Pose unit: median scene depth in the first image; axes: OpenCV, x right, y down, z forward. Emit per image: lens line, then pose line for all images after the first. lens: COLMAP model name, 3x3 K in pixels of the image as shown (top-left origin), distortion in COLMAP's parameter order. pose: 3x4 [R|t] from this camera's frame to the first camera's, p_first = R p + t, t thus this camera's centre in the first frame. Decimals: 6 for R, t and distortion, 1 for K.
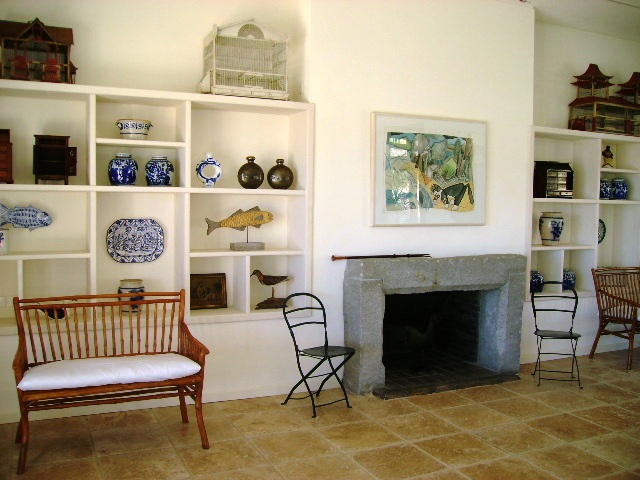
lens RADIAL K [[638.3, 0, 320.0], [0, 638.3, 240.2], [0, 0, 1]] dist [-0.067355, 0.000000]
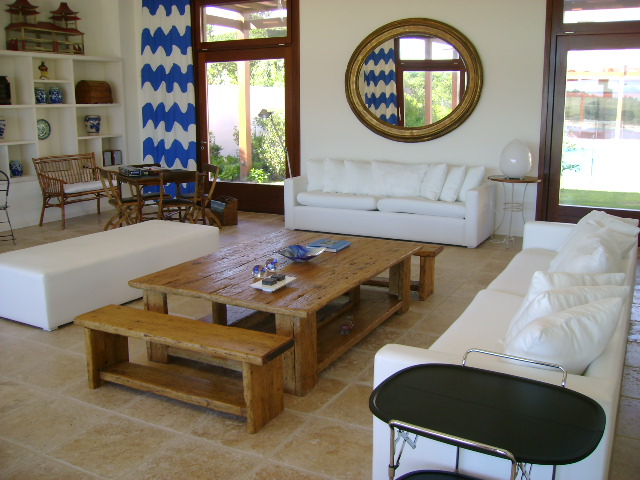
lens RADIAL K [[638.3, 0, 320.1], [0, 638.3, 239.2], [0, 0, 1]] dist [-0.067355, 0.000000]
pose [[0.802062, -0.140809, 0.580405, 0.125431], [0.054851, 0.985070, 0.163183, 0.029055], [-0.594717, -0.099047, 0.797810, -0.396363]]
